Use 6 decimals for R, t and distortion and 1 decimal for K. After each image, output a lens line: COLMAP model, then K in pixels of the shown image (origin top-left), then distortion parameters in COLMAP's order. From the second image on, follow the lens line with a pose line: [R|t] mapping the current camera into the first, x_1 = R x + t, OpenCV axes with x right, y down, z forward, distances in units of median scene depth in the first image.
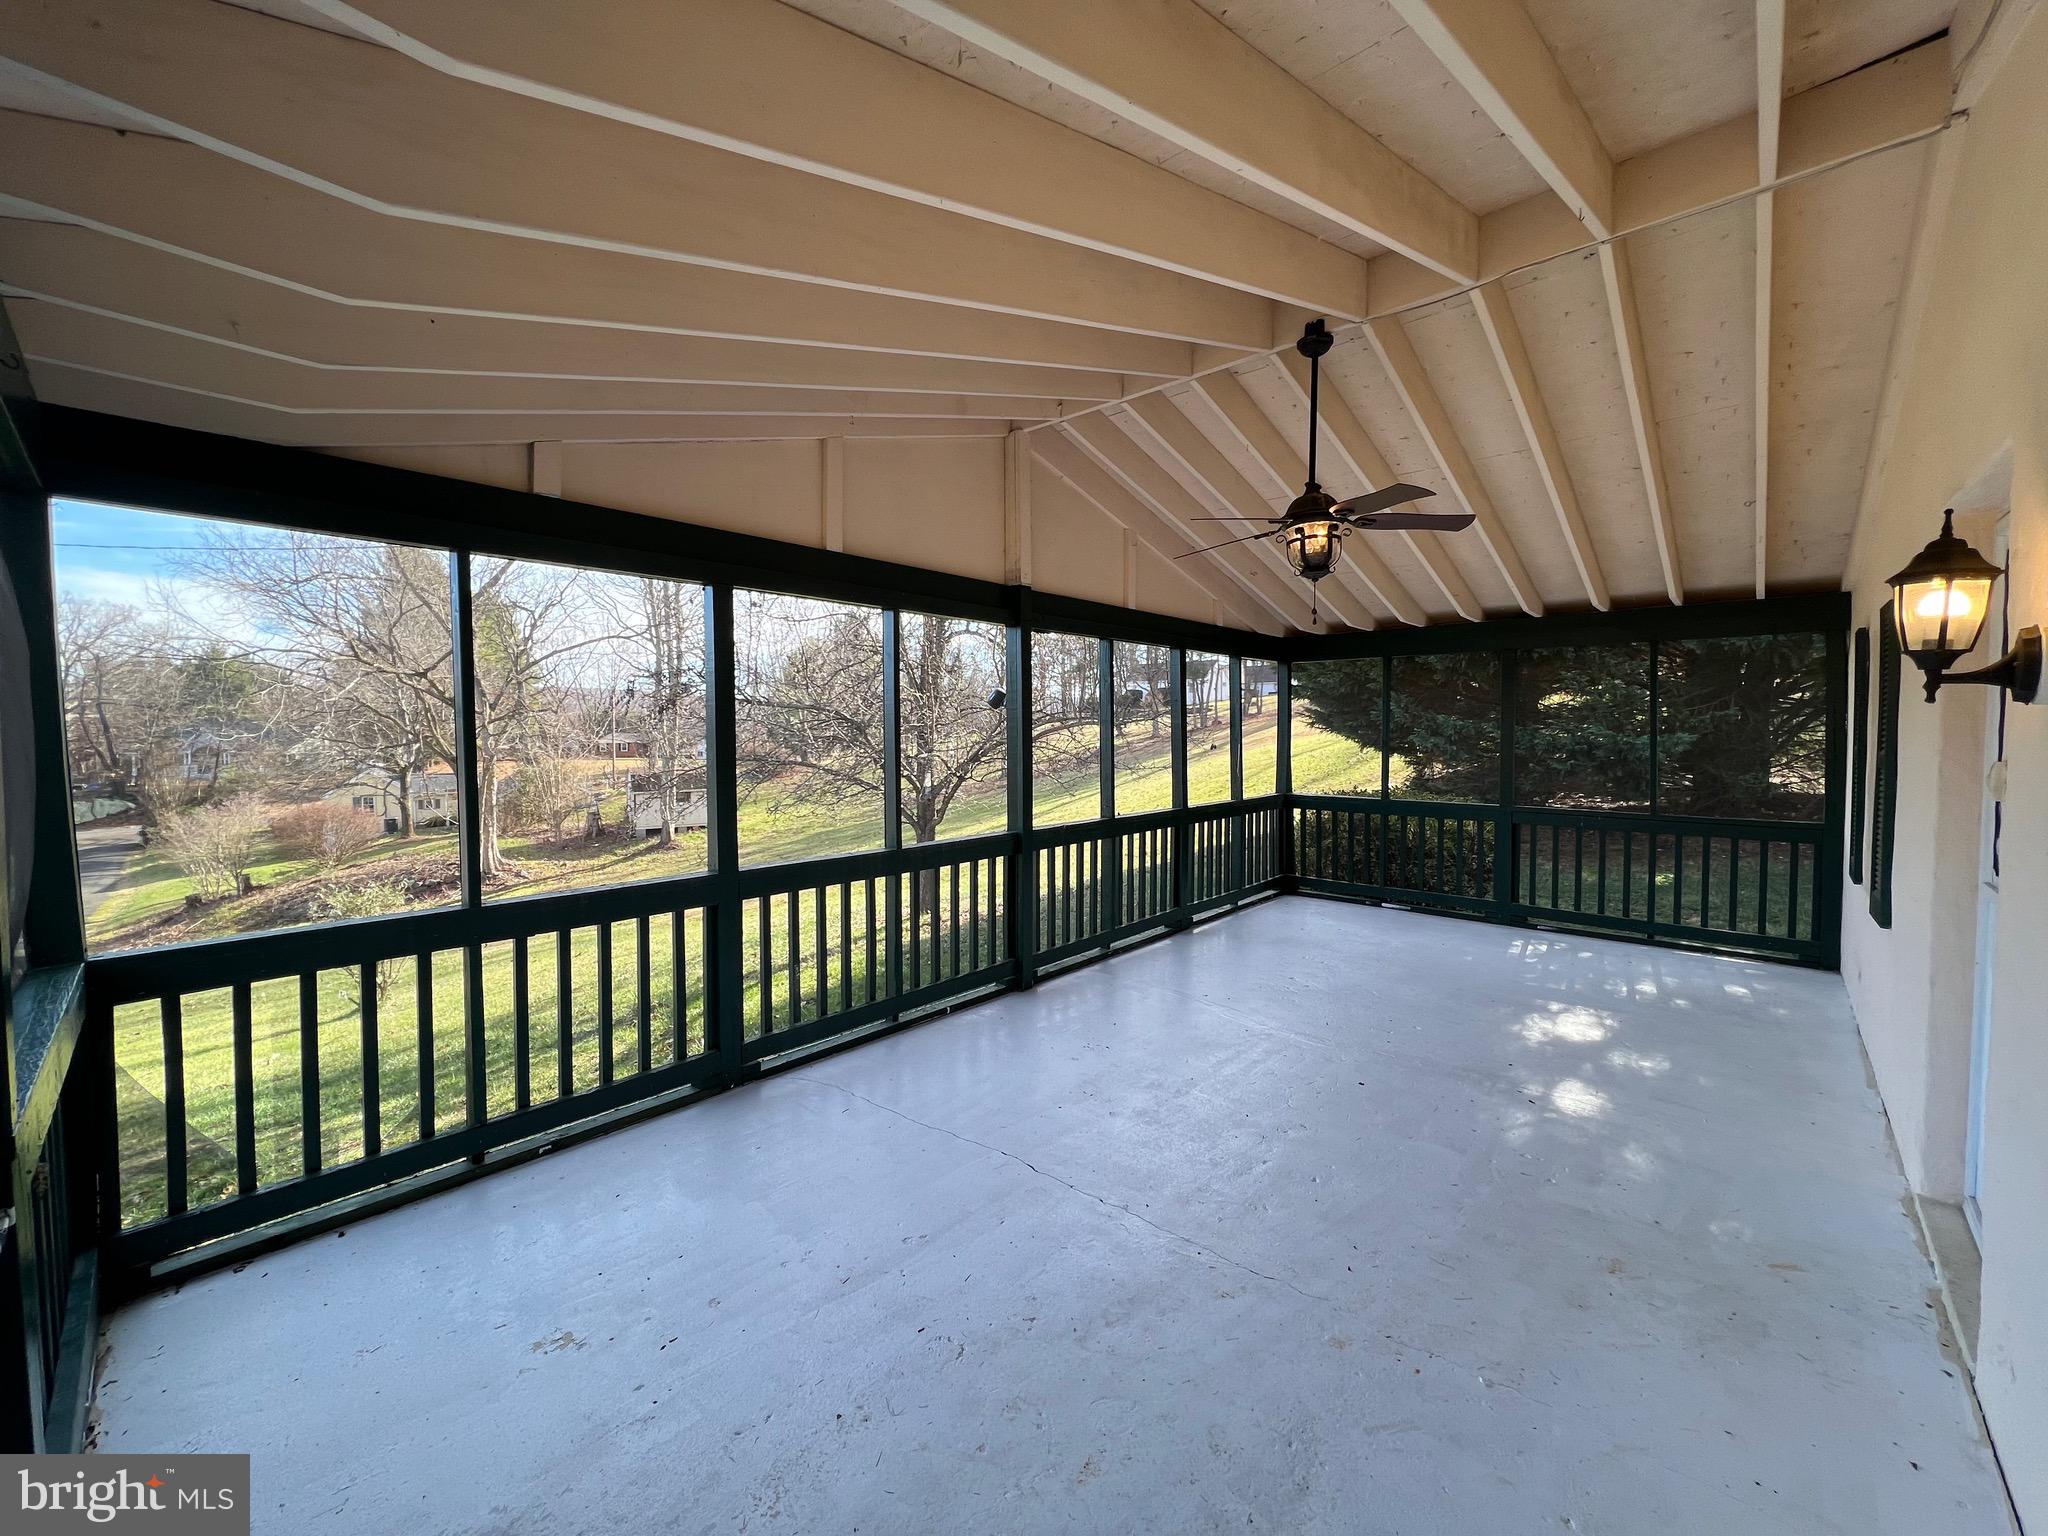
lens RADIAL K [[818.5, 0, 1022.4], [0, 818.5, 761.9], [0, 0, 1]] dist [0.000320, -0.000046]
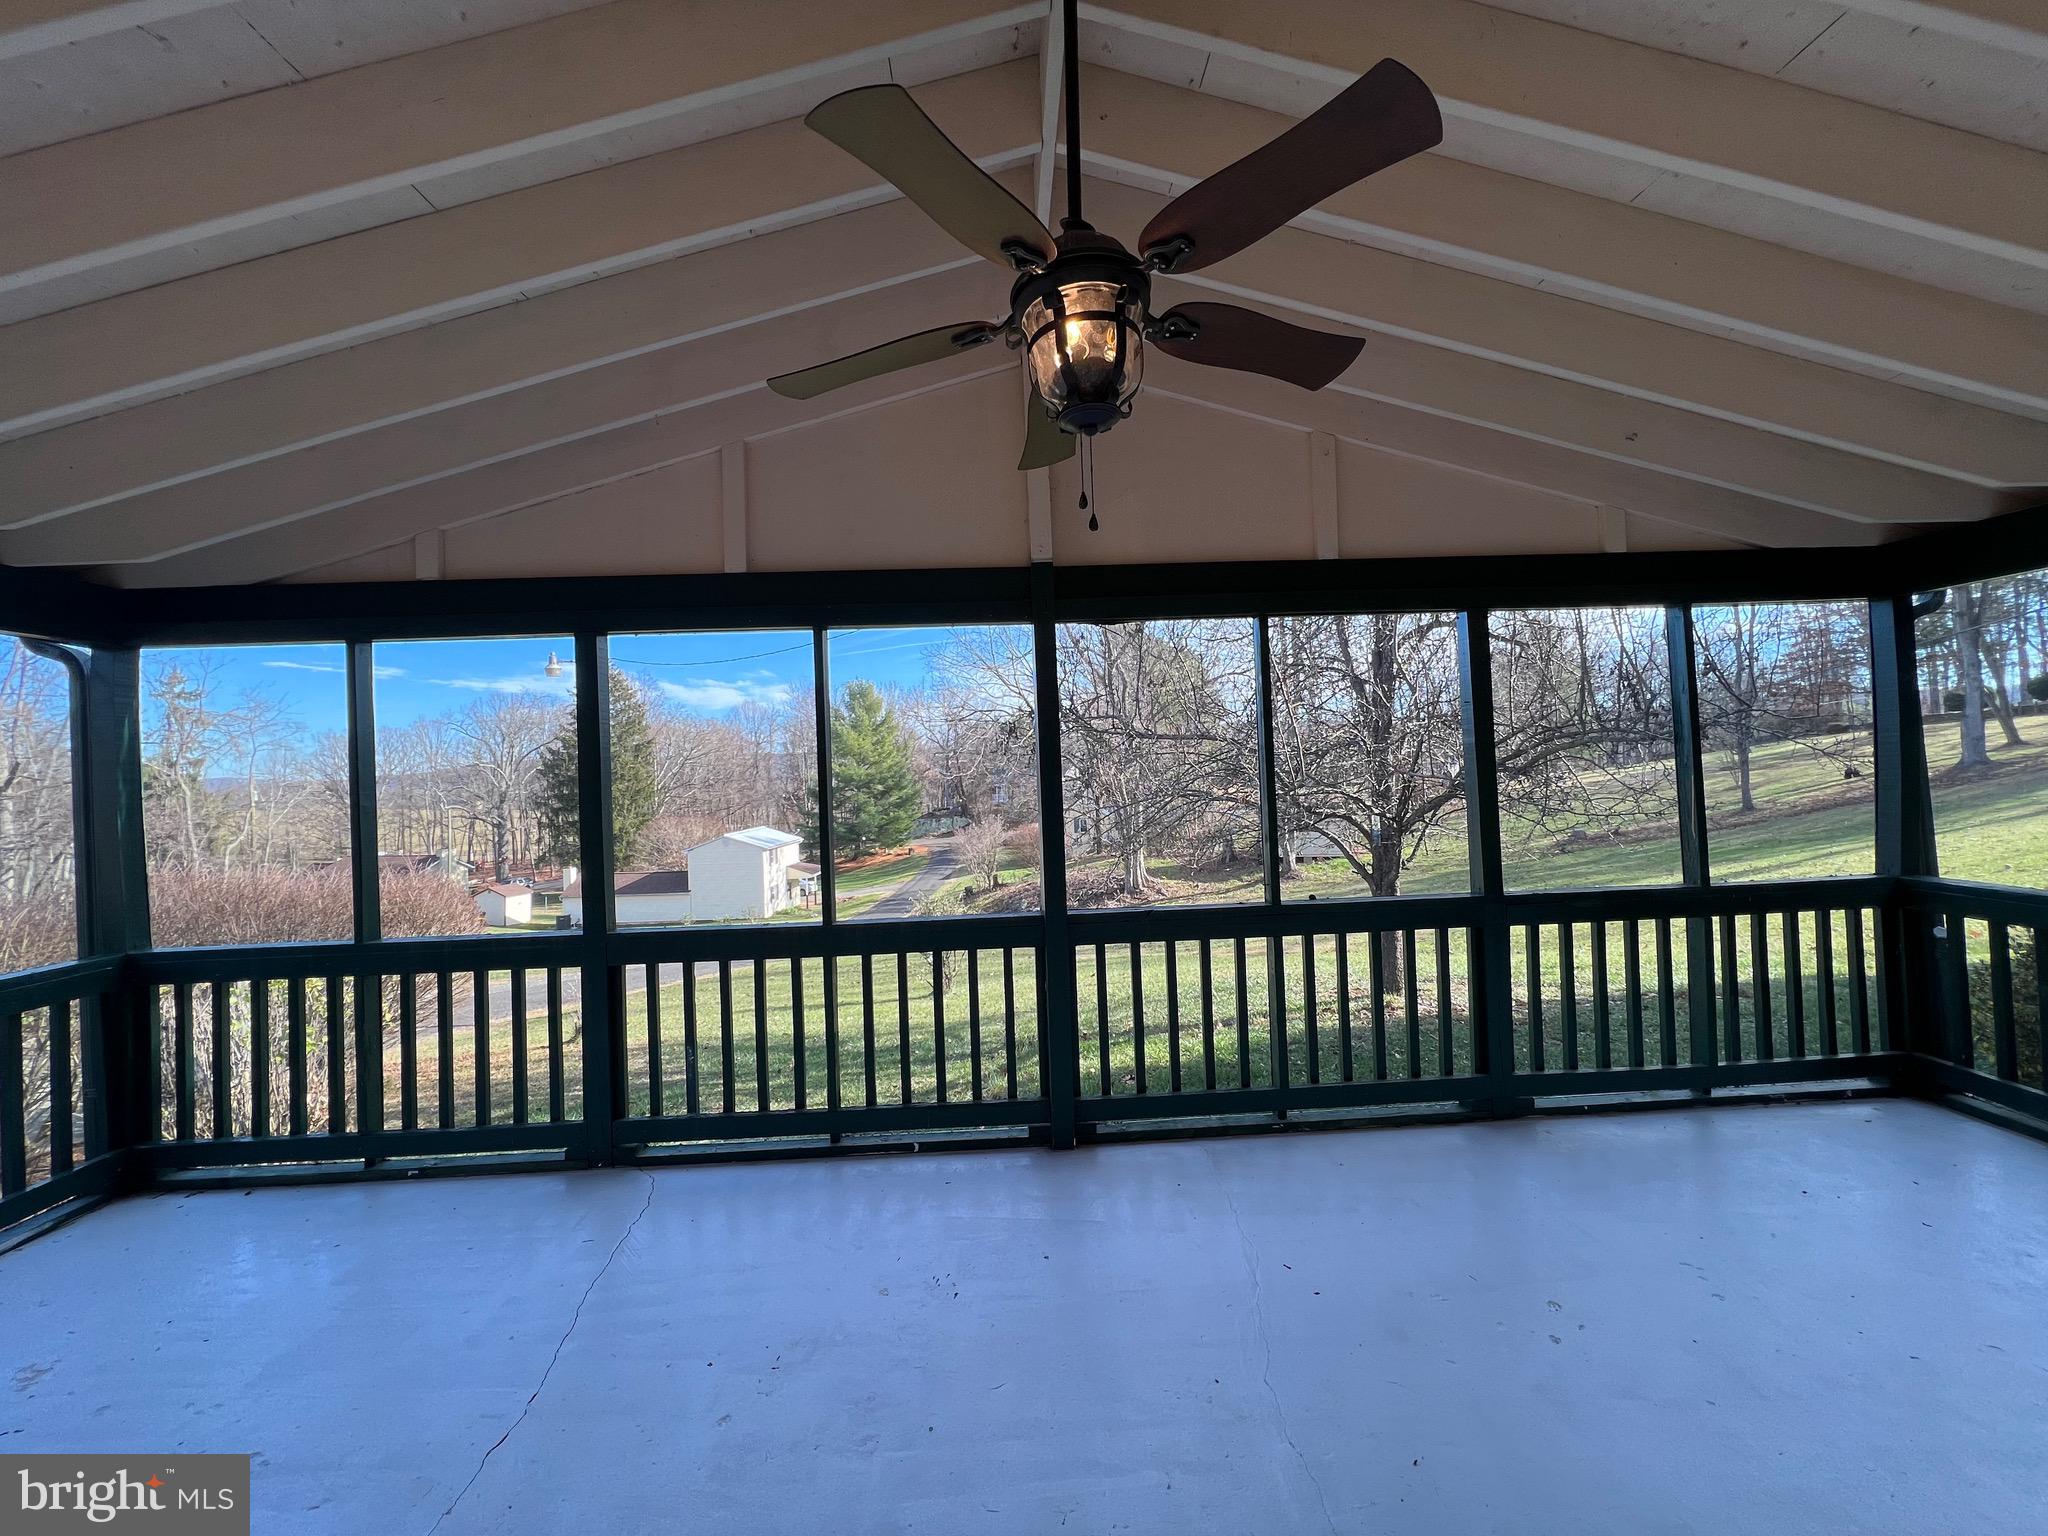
lens RADIAL K [[779.3, 0, 1022.4], [0, 779.3, 768.5], [0, 0, 1]] dist [-0.001115, 0.000048]
pose [[0.695301, -0.029686, -0.718105, 0.274646], [0.007394, 0.999389, -0.034156, -0.009555], [0.718680, 0.018439, 0.695096, 0.313655]]
